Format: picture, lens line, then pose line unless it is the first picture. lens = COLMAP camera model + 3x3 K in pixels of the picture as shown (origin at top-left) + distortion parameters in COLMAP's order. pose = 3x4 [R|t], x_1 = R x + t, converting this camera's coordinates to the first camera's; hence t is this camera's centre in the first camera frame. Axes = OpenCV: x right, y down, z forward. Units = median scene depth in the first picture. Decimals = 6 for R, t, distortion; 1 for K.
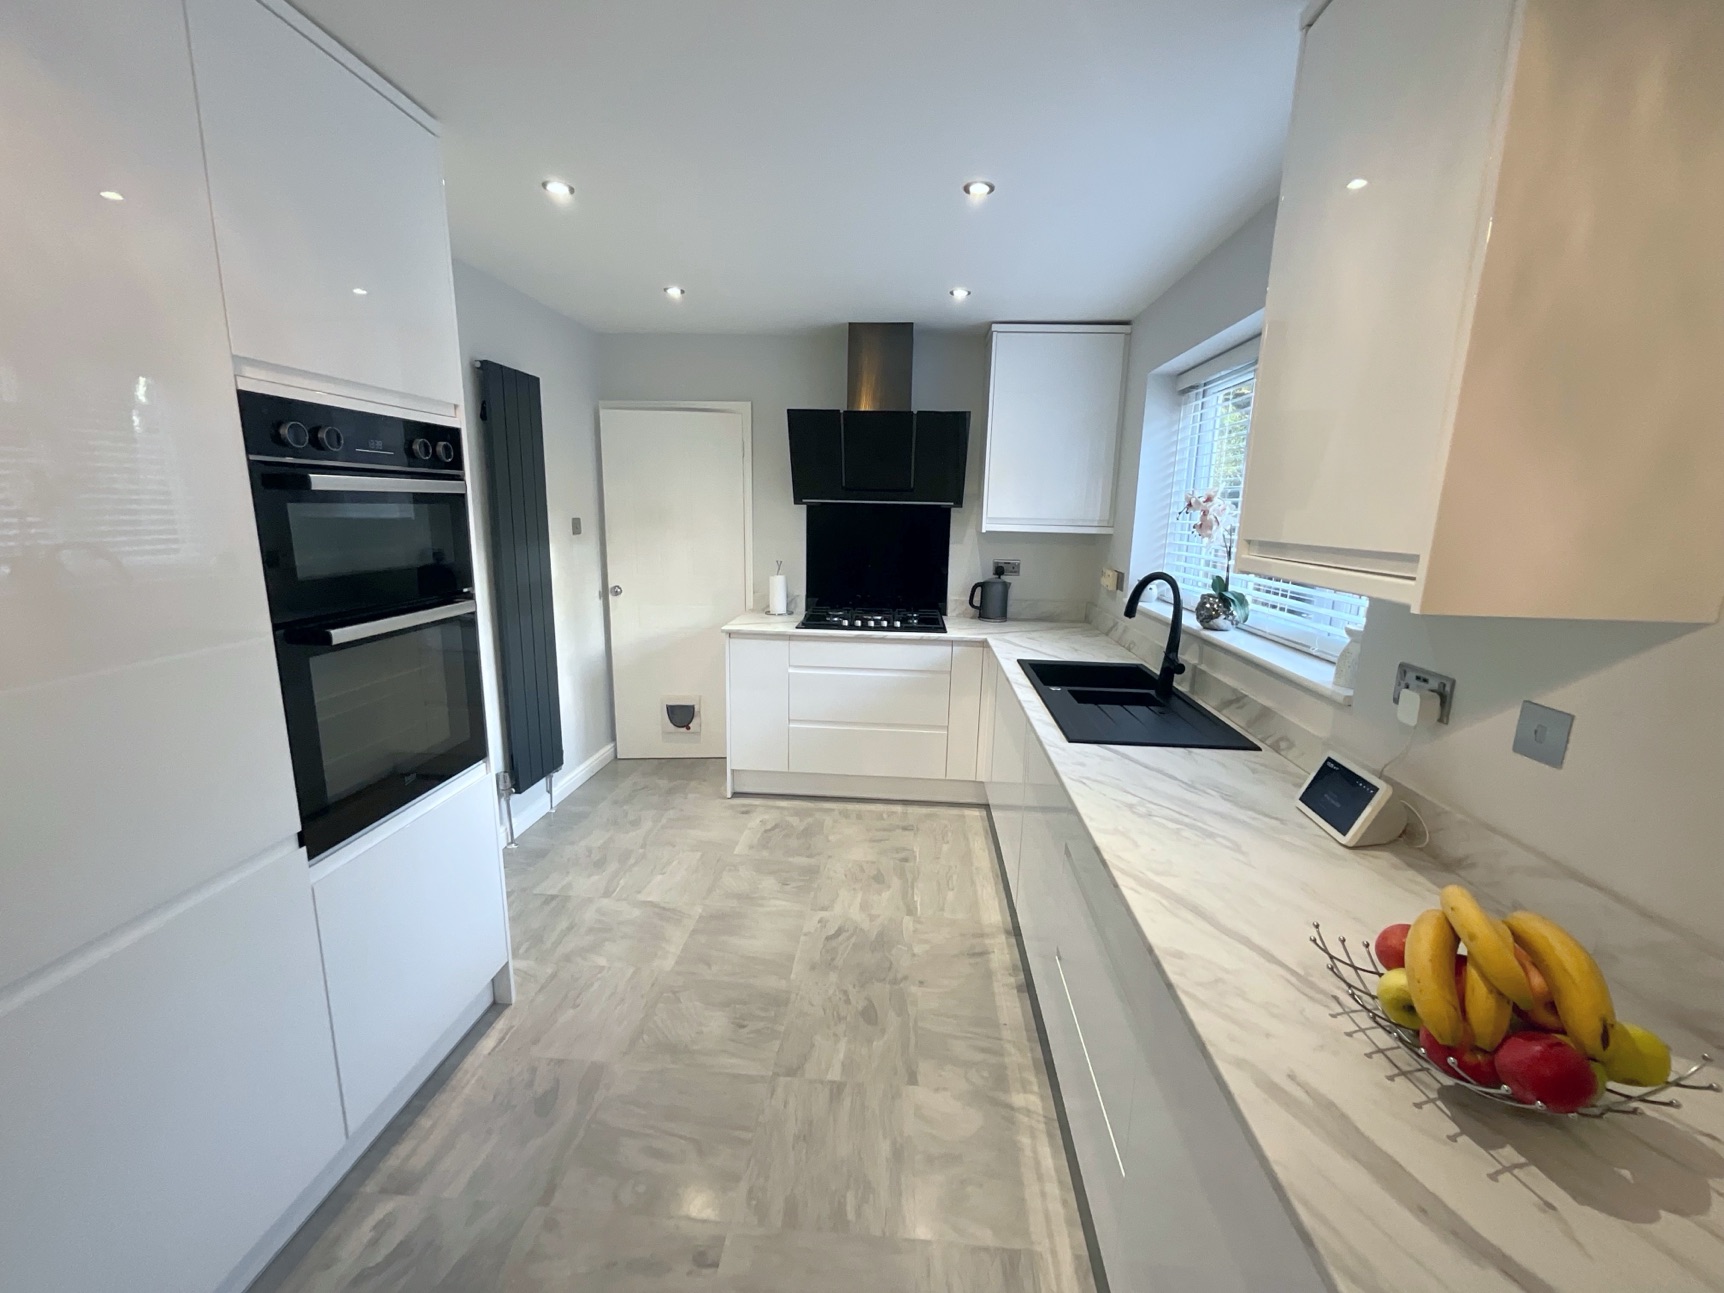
lens RADIAL K [[699.7, 0, 862.0], [0, 699.7, 646.5], [0, 0, 1]] dist [-0.001405, 0.001056]
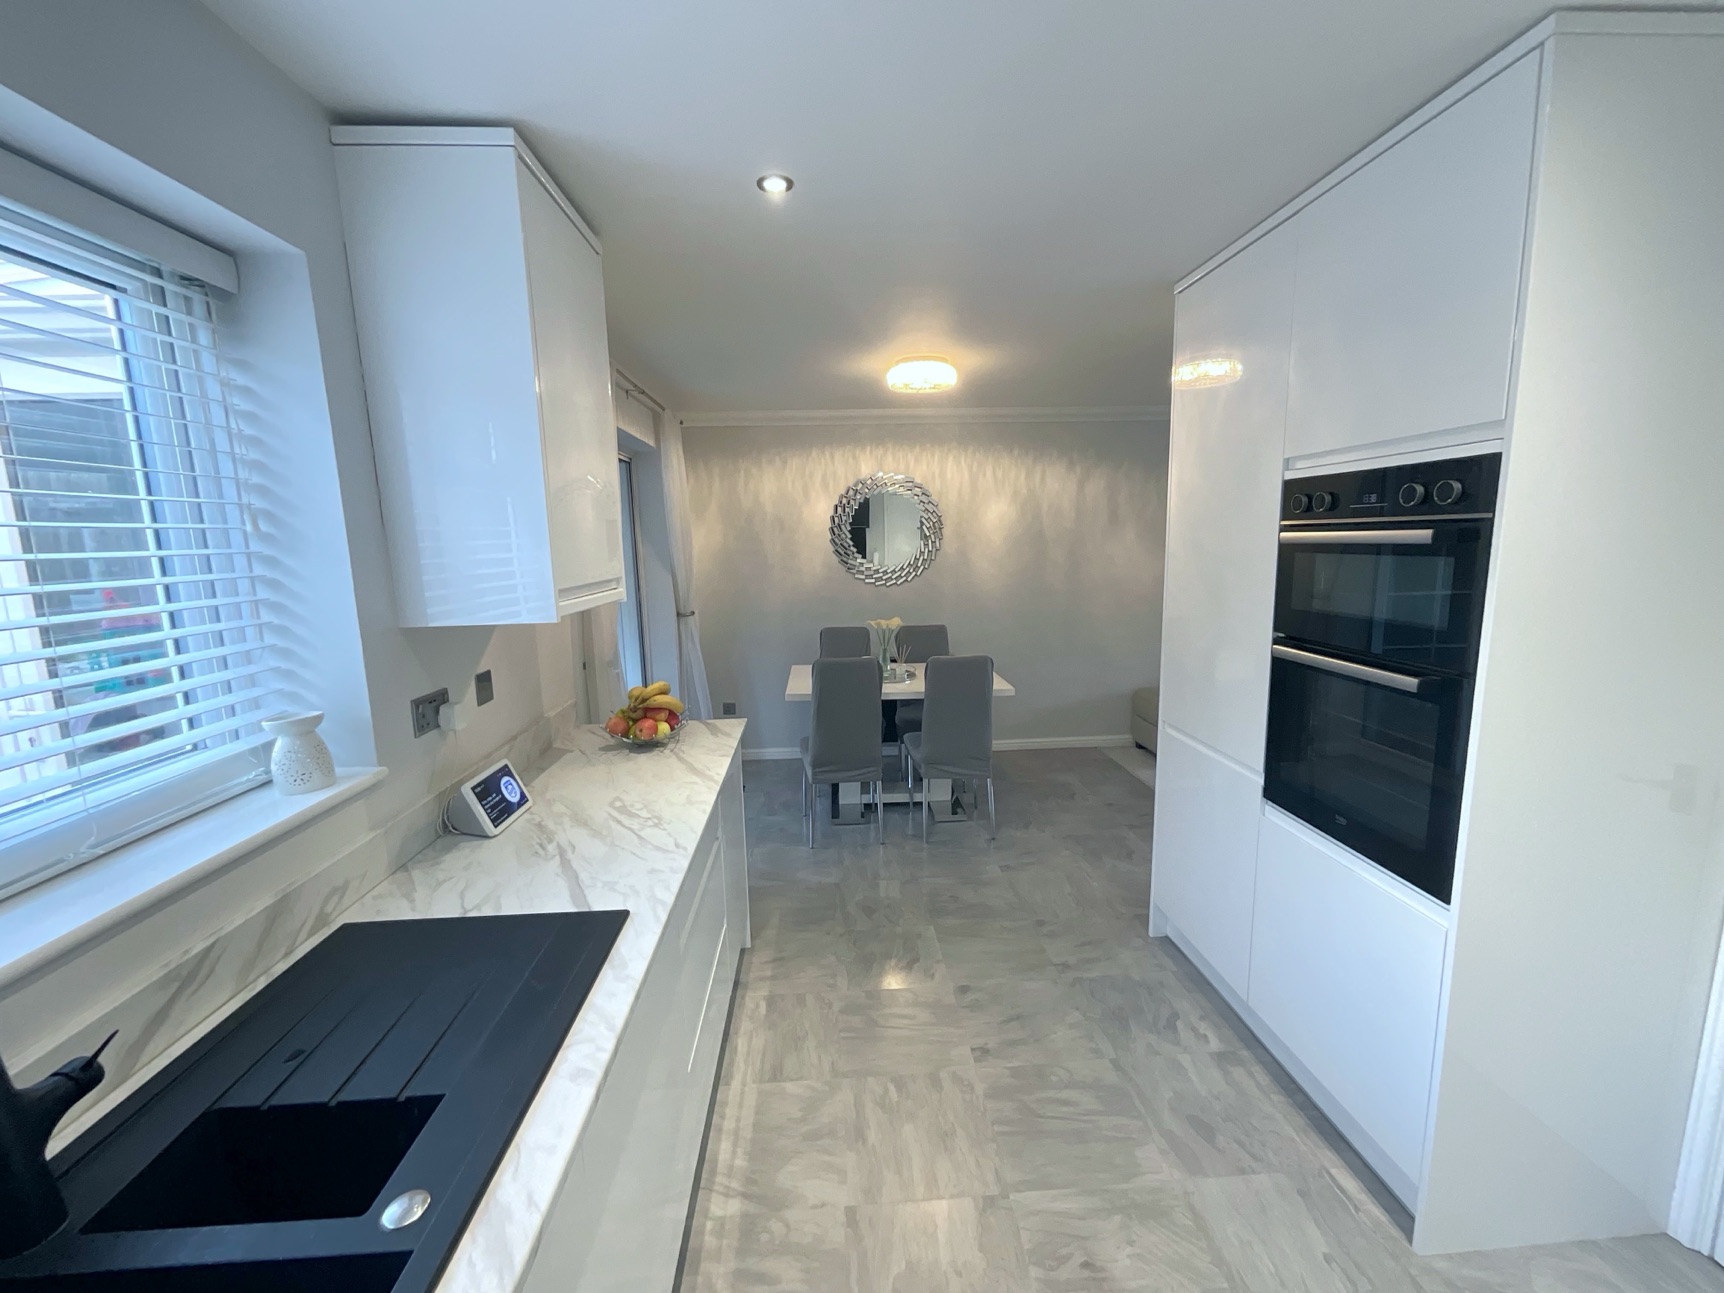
lens RADIAL K [[699.7, 0, 862.0], [0, 699.7, 646.5], [0, 0, 1]] dist [-0.001405, 0.001056]
pose [[-0.991233, 0.024186, -0.129891, 0.157552], [-0.021937, 0.939330, 0.342314, -0.348229], [0.130290, 0.342162, -0.930564, 1.603540]]
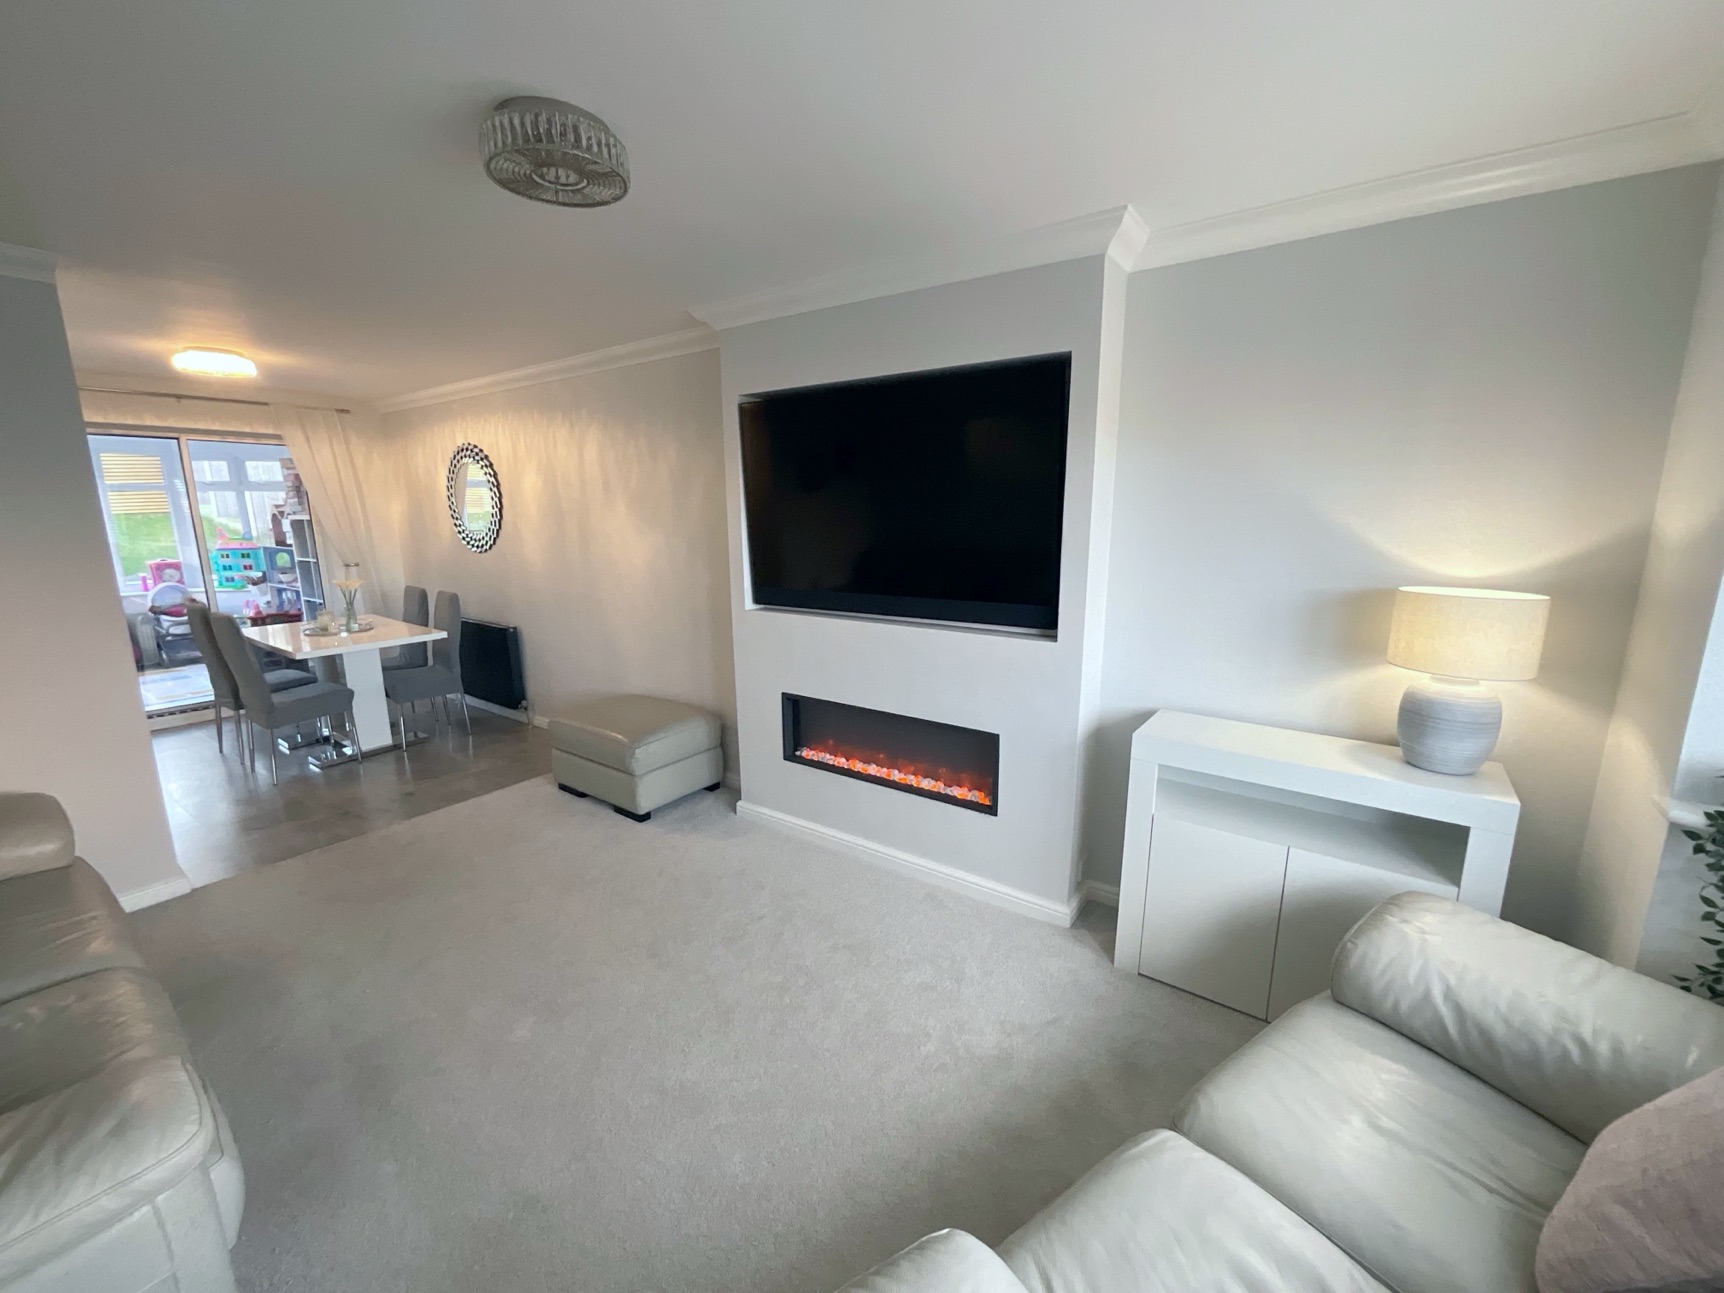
lens RADIAL K [[703.0, 0, 861.7], [0, 703.0, 643.6], [0, 0, 1]] dist [-0.001037, 0.000637]
pose [[-0.856398, -0.113260, 0.503740, -3.175841], [0.087066, 0.929993, 0.357118, -0.185090], [-0.508922, 0.349694, -0.786583, 0.589093]]
